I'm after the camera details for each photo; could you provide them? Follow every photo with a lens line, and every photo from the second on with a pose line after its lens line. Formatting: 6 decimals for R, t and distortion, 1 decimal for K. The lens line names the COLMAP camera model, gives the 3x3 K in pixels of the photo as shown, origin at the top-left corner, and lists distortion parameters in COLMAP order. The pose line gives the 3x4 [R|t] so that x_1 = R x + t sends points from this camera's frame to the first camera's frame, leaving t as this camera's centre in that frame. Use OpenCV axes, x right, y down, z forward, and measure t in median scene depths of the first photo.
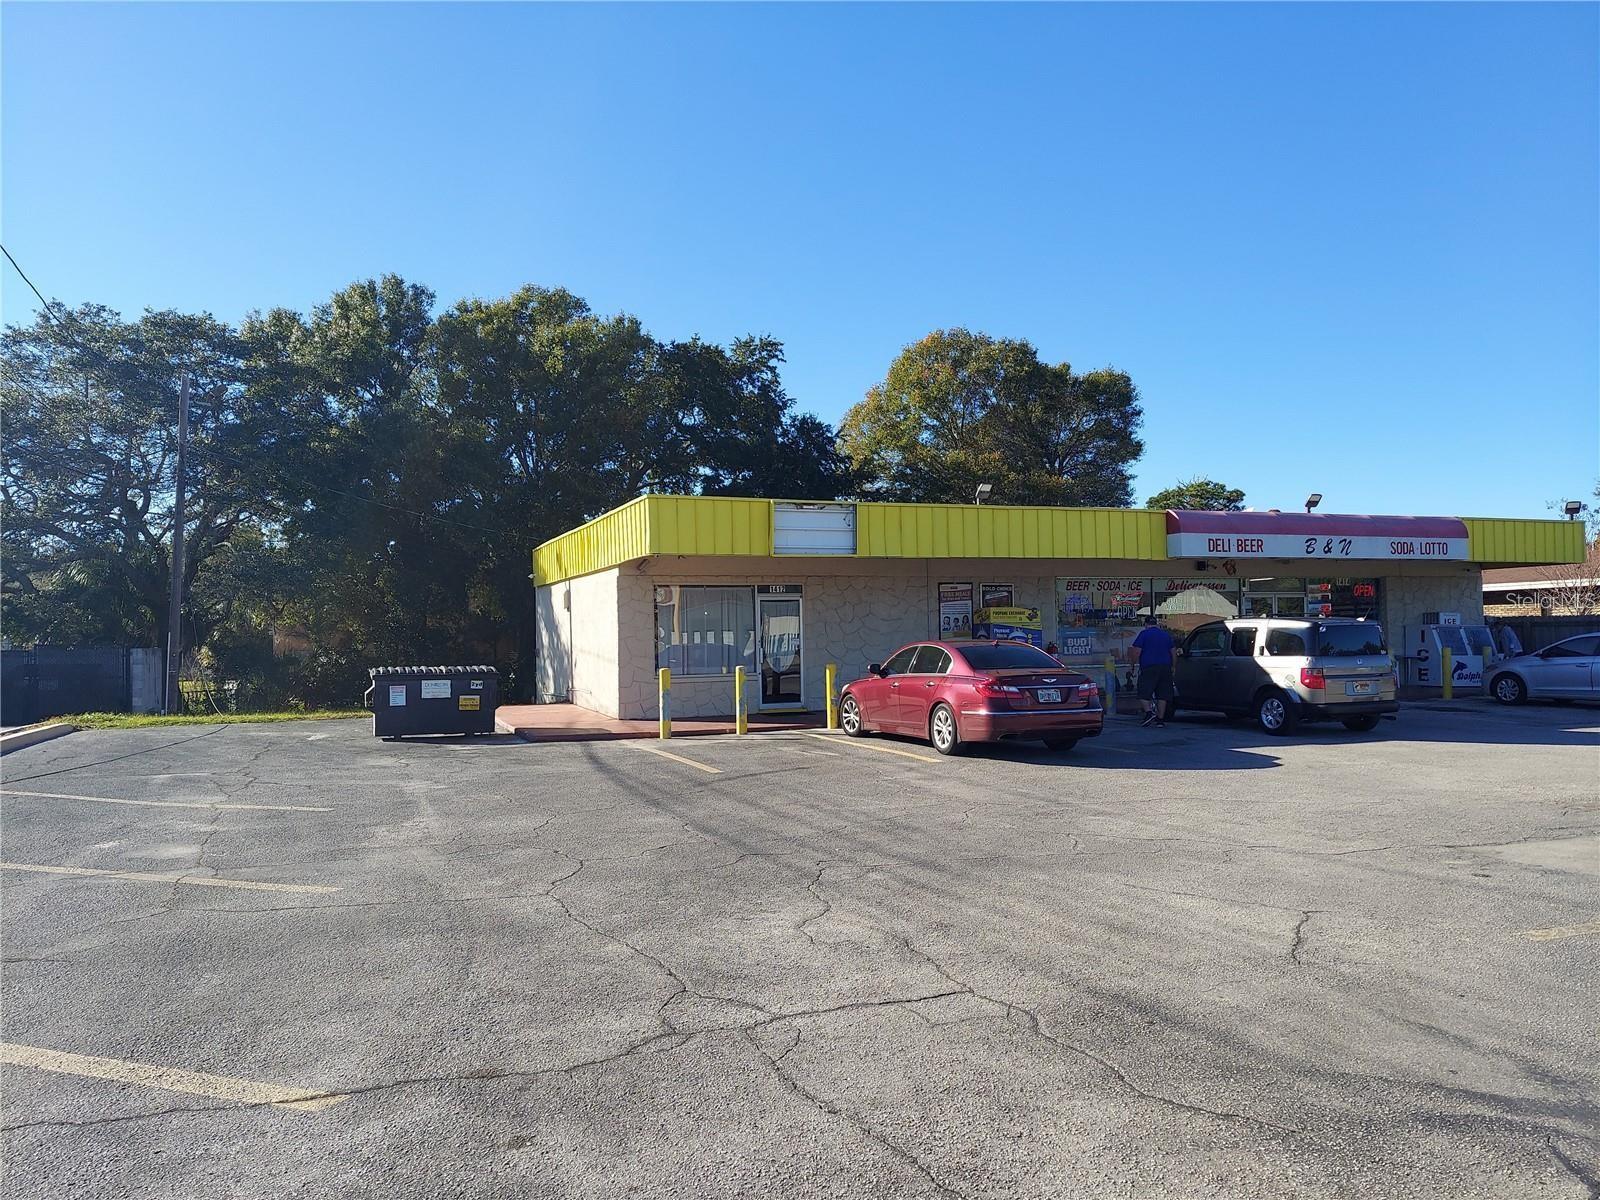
lens RADIAL K [[1157.7, 0, 814.0], [0, 1157.7, 603.6], [0, 0, 1]] dist [0.127542, -0.157044]
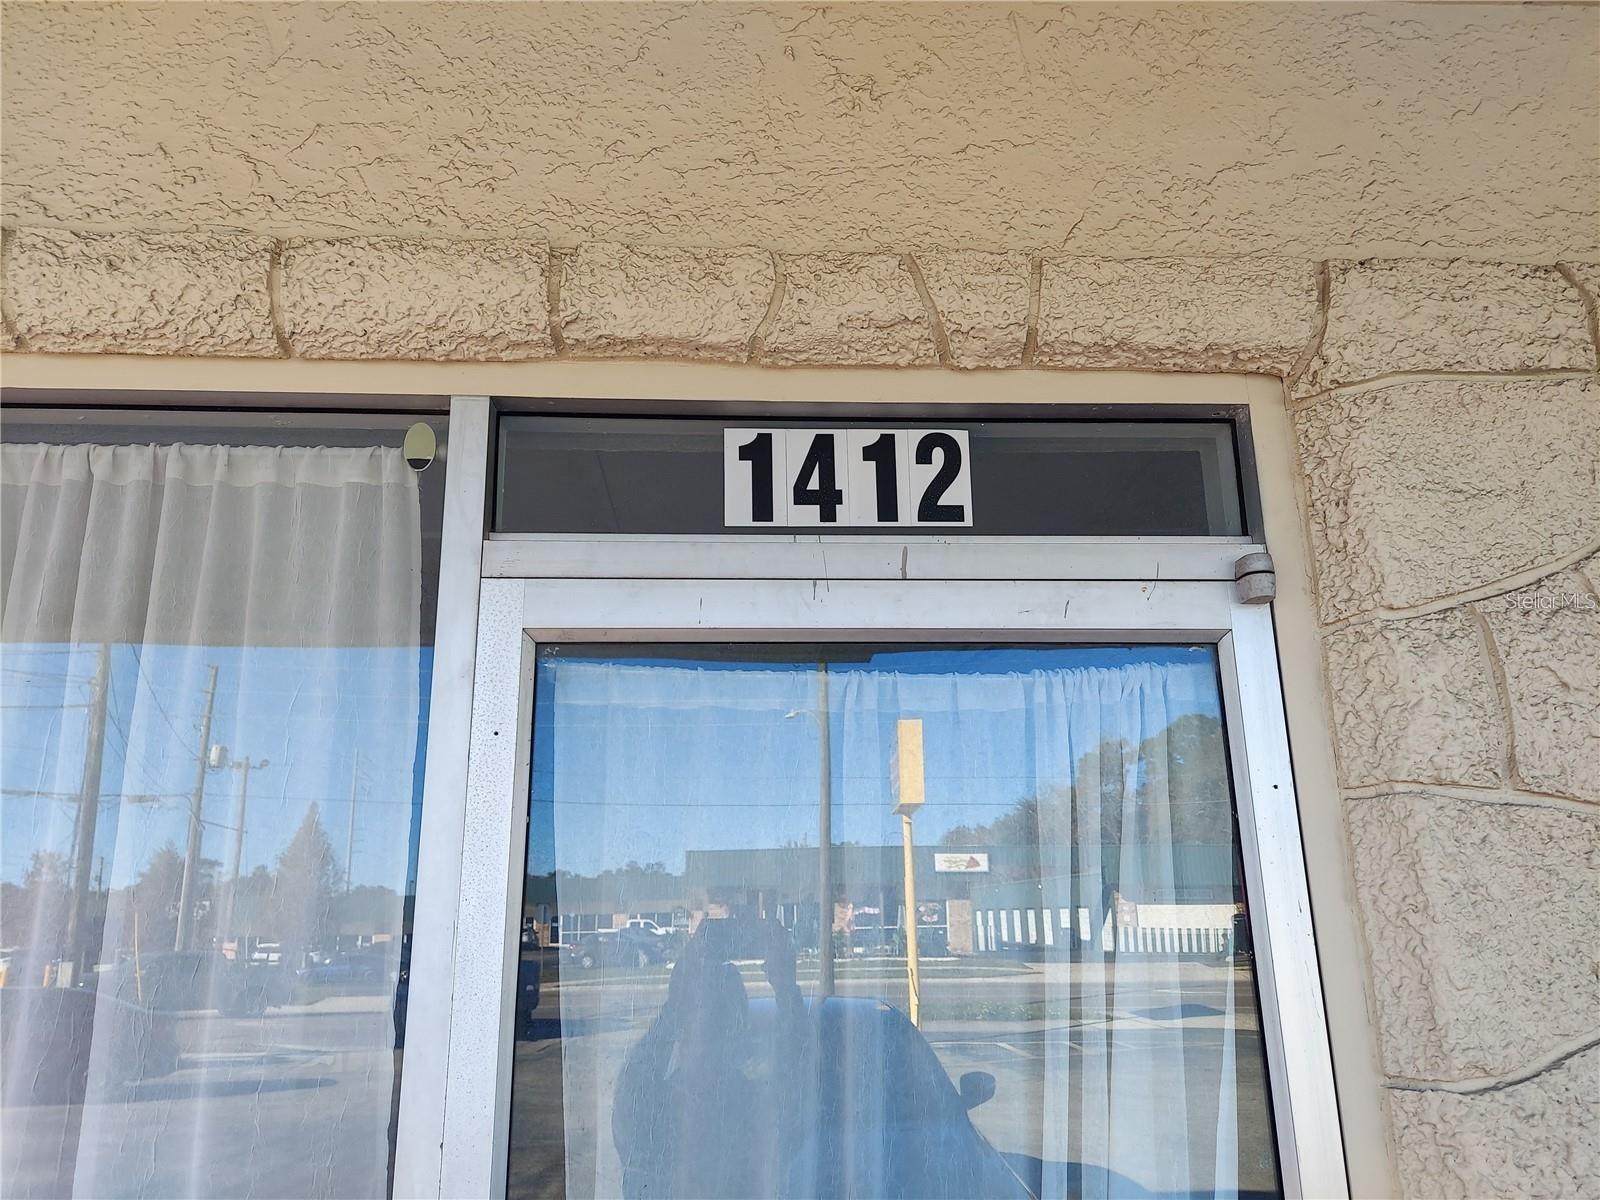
lens RADIAL K [[1157.7, 0, 814.0], [0, 1157.7, 603.6], [0, 0, 1]] dist [0.127542, -0.157044]
pose [[0.954676, -0.087857, -0.284386, -0.014599], [0.016868, 0.969878, -0.243005, 0.009239], [0.297169, 0.227194, 0.927401, 0.877051]]
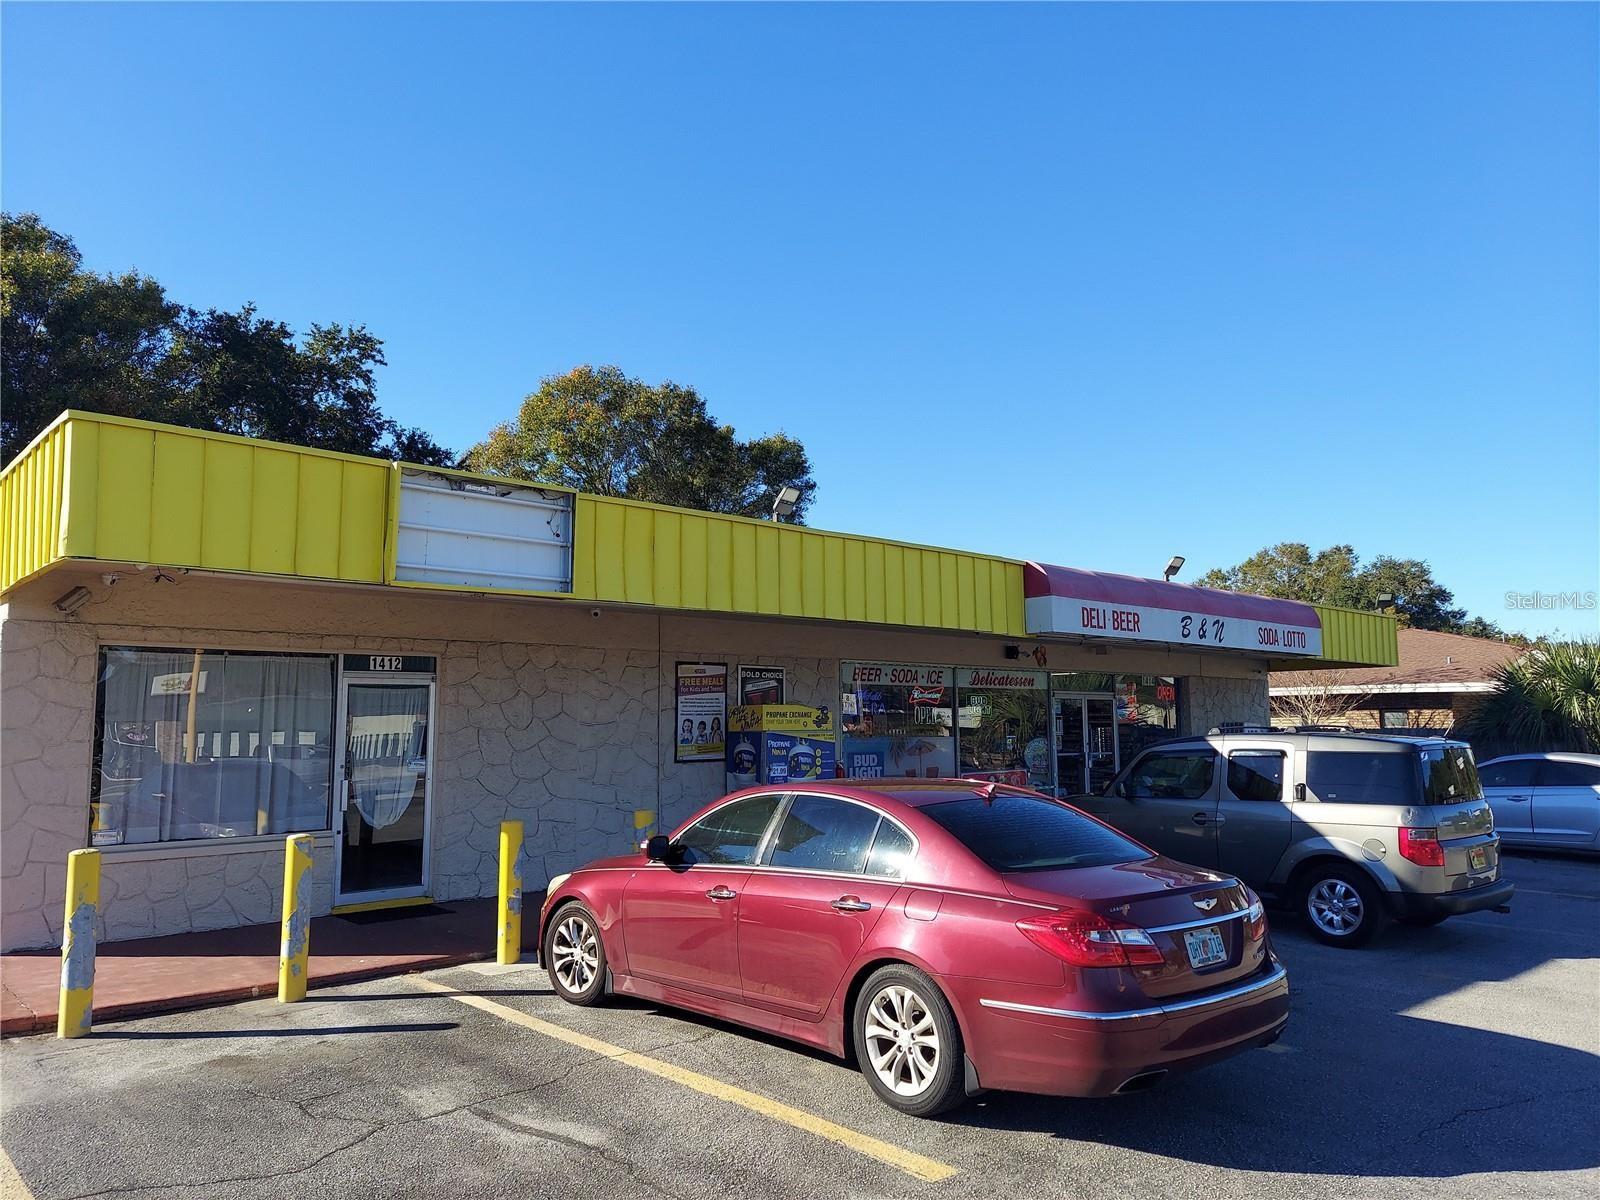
lens RADIAL K [[1157.7, 0, 814.0], [0, 1157.7, 603.6], [0, 0, 1]] dist [0.127542, -0.157044]
pose [[0.939606, 0.047151, 0.338994, -0.028888], [-0.018132, 0.995932, -0.088267, 0.003438], [-0.341777, 0.076789, 0.936639, 0.412446]]
